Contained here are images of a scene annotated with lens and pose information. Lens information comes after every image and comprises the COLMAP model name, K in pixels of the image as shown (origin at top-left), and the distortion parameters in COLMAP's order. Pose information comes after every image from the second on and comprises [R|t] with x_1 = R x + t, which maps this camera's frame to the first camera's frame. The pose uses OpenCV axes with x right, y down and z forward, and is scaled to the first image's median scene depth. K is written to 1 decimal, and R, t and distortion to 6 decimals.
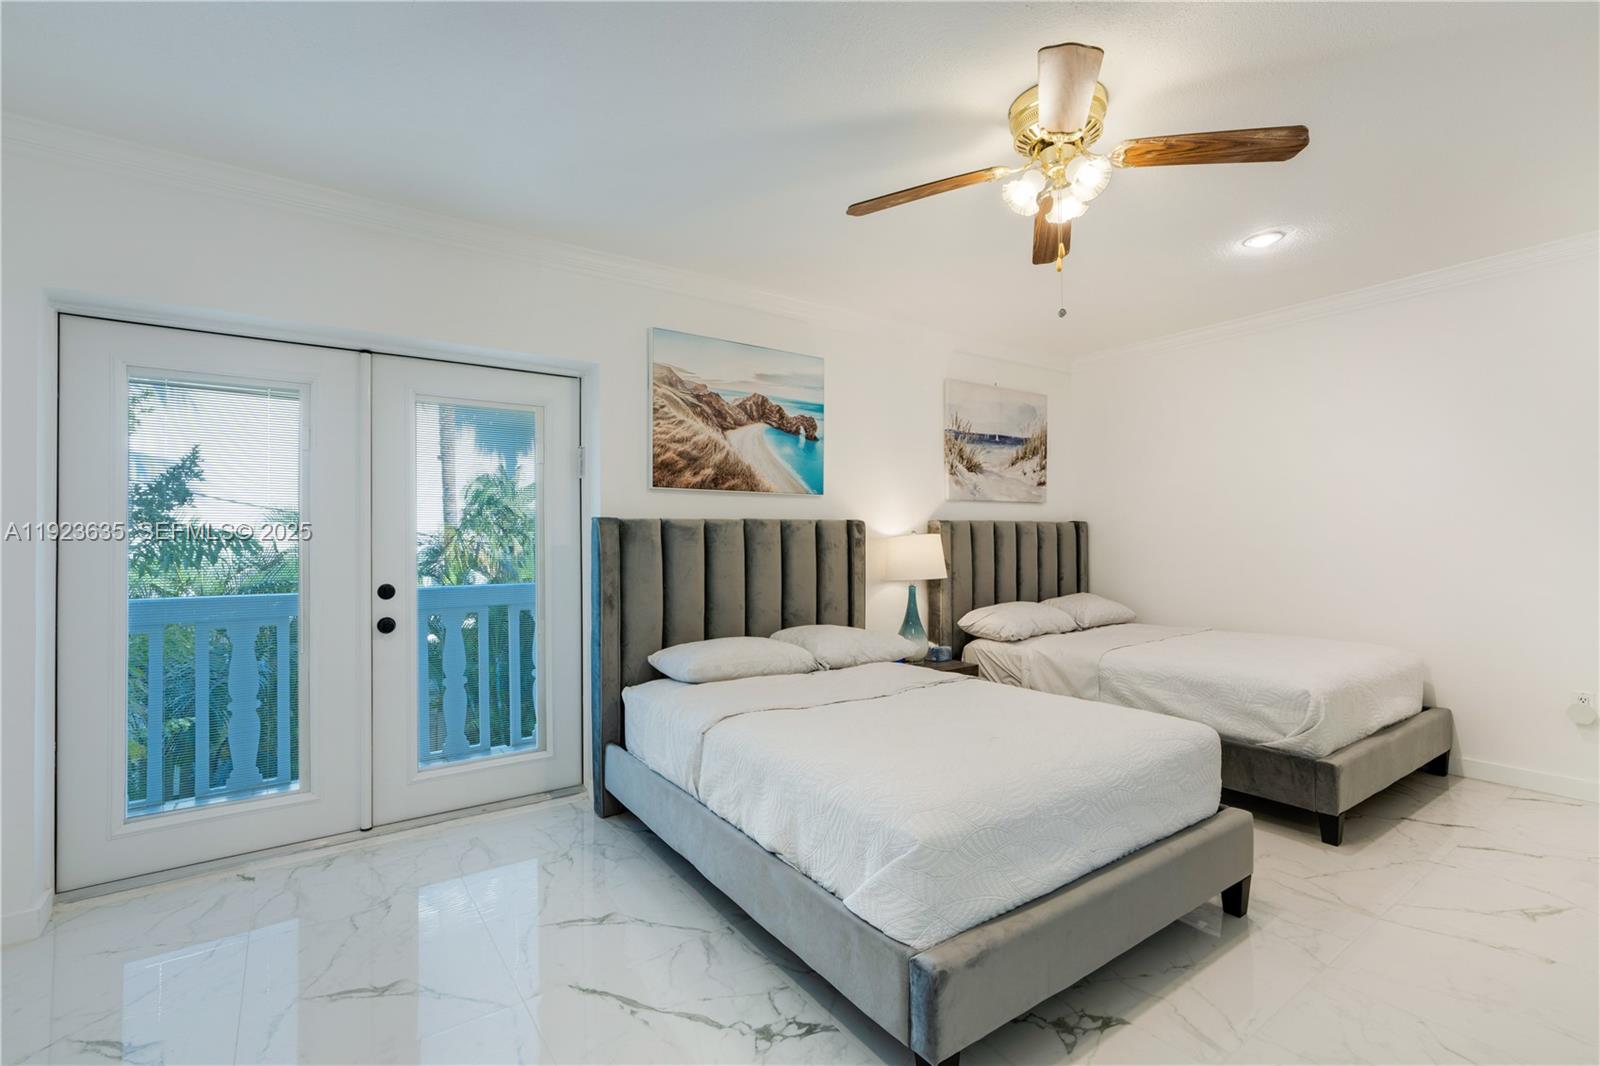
lens RADIAL K [[735.9, 0, 810.6], [0, 735.9, 530.7], [0, 0, 1]] dist [-0.012803, 0.007983]
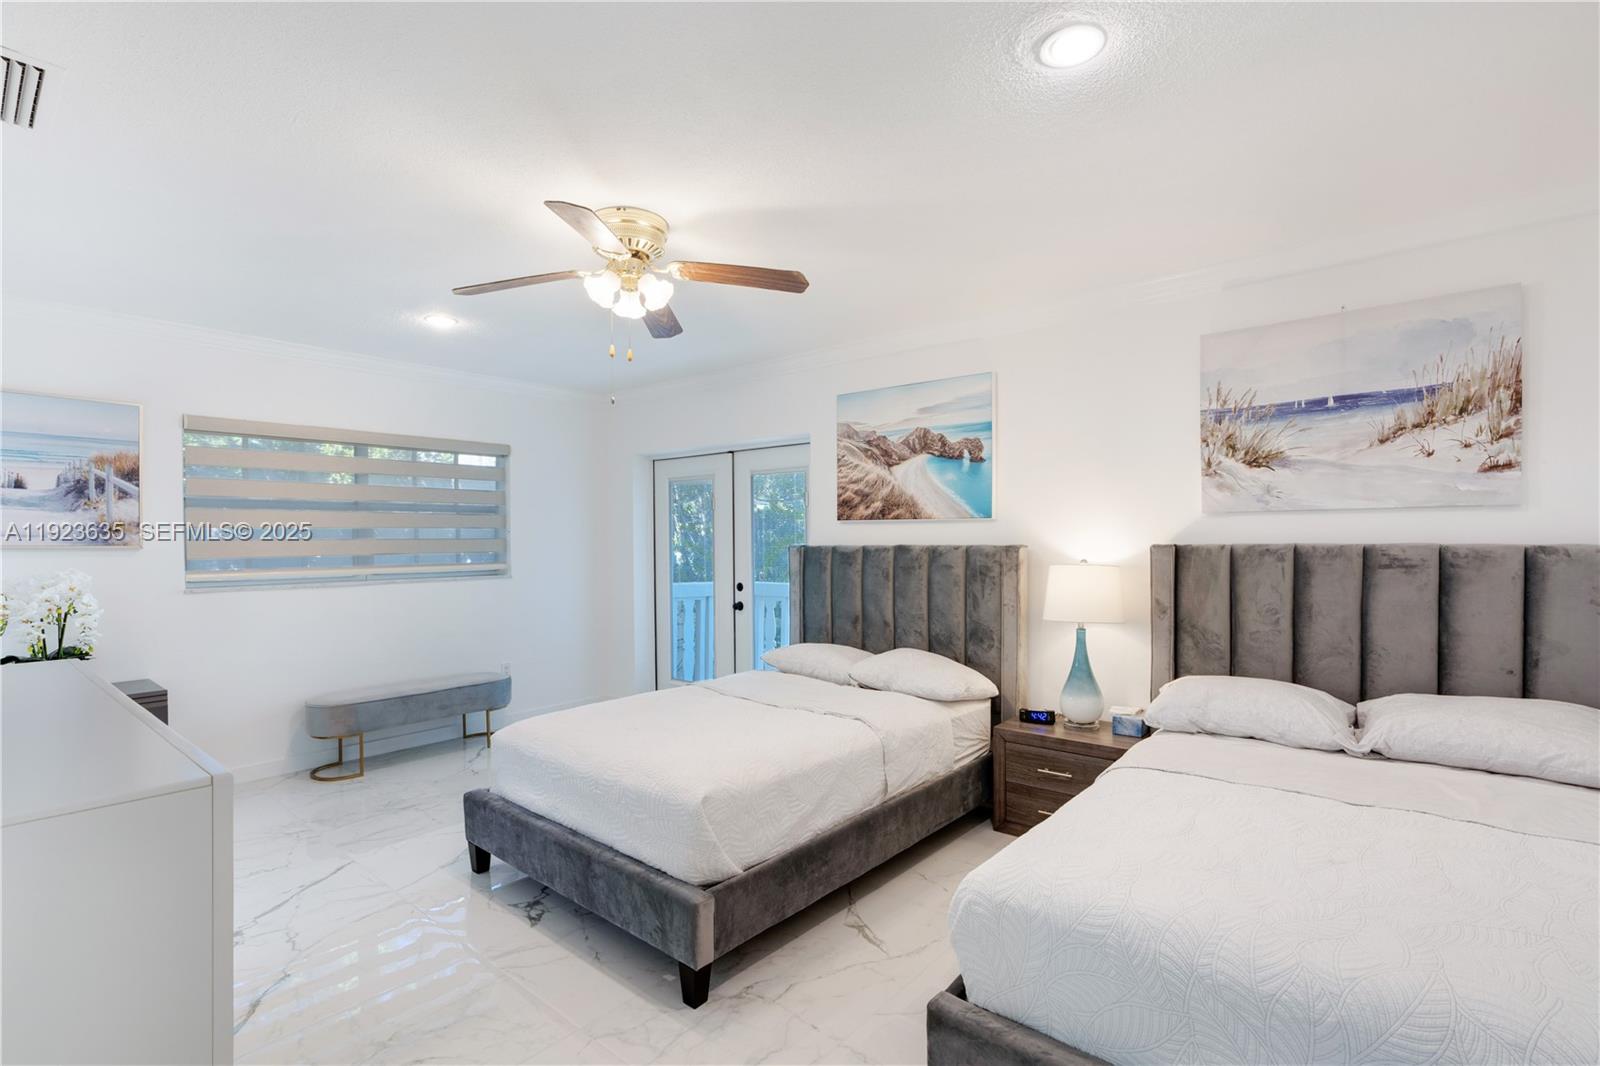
lens RADIAL K [[735.9, 0, 810.6], [0, 735.9, 530.7], [0, 0, 1]] dist [-0.012803, 0.007983]
pose [[0.241940, -0.005275, -0.970277, 0.933624], [0.014050, 0.999899, -0.001933, -0.036589], [0.970190, -0.013165, 0.241990, 0.590481]]
